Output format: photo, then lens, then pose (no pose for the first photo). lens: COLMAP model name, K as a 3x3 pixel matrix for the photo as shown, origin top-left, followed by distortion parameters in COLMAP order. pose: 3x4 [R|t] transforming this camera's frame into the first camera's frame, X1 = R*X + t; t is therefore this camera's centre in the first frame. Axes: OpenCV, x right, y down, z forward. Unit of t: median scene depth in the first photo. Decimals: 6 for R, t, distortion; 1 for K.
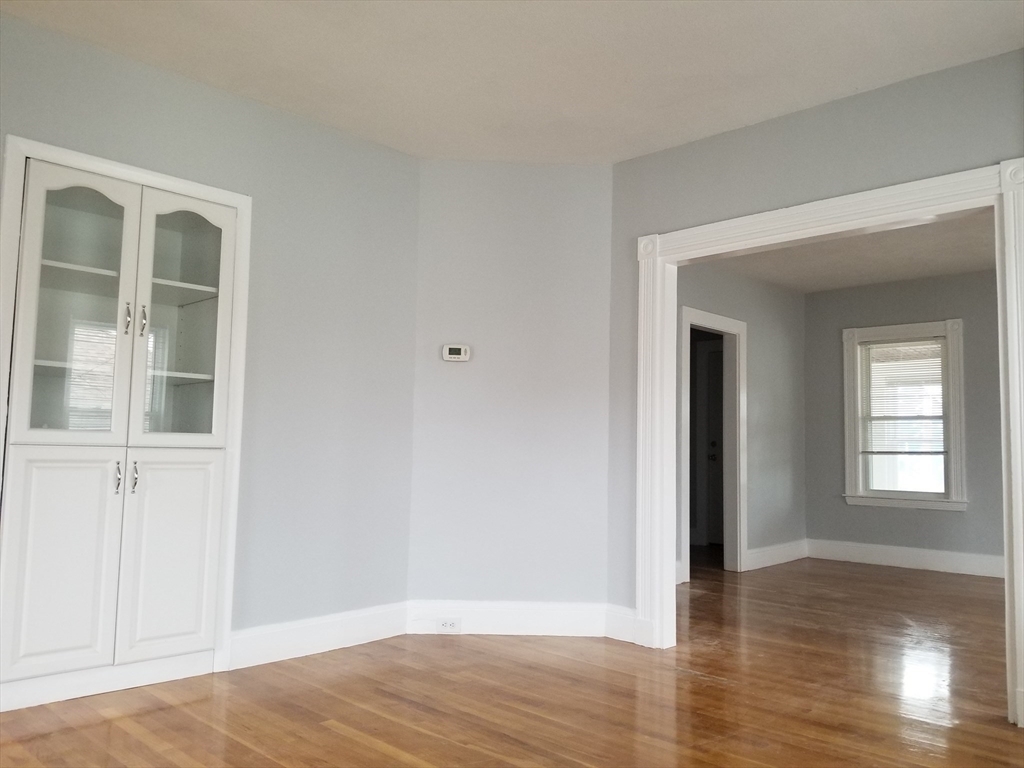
lens RADIAL K [[803.7, 0, 516.9], [0, 803.7, 379.2], [0, 0, 1]] dist [0.058548, -0.072220]
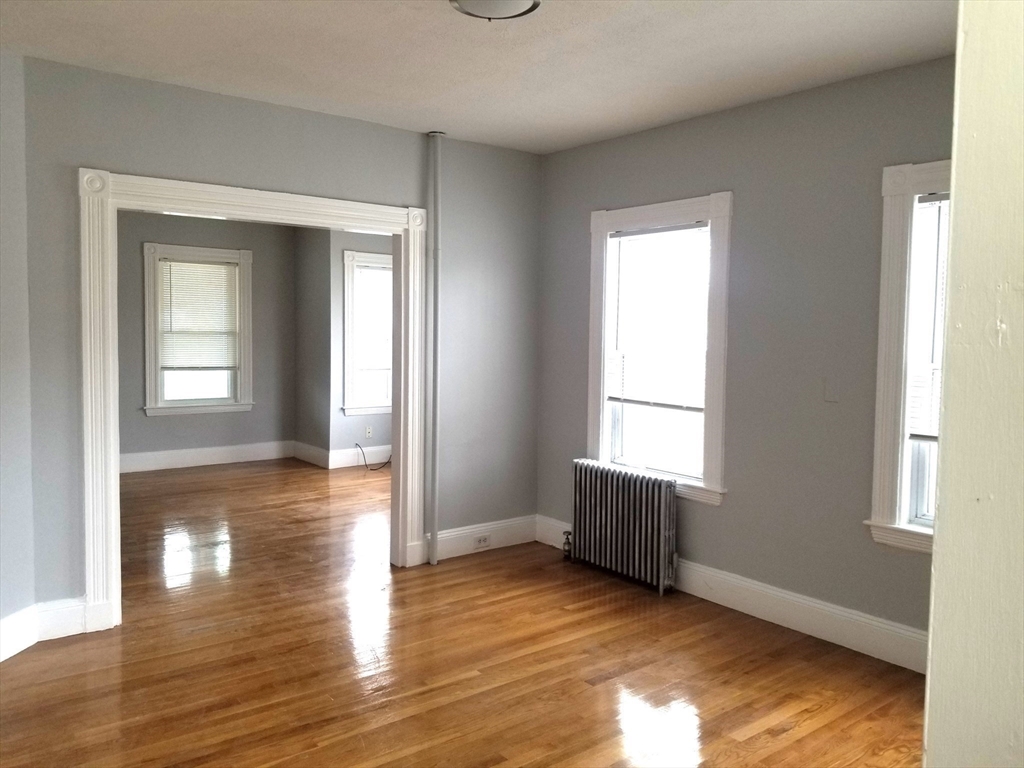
lens RADIAL K [[803.7, 0, 516.9], [0, 803.7, 379.2], [0, 0, 1]] dist [0.058548, -0.072220]
pose [[0.140913, -0.076448, 0.987066, -0.857134], [-0.094637, 0.991408, 0.090294, -0.105457], [-0.985488, -0.106137, 0.132467, 0.569491]]
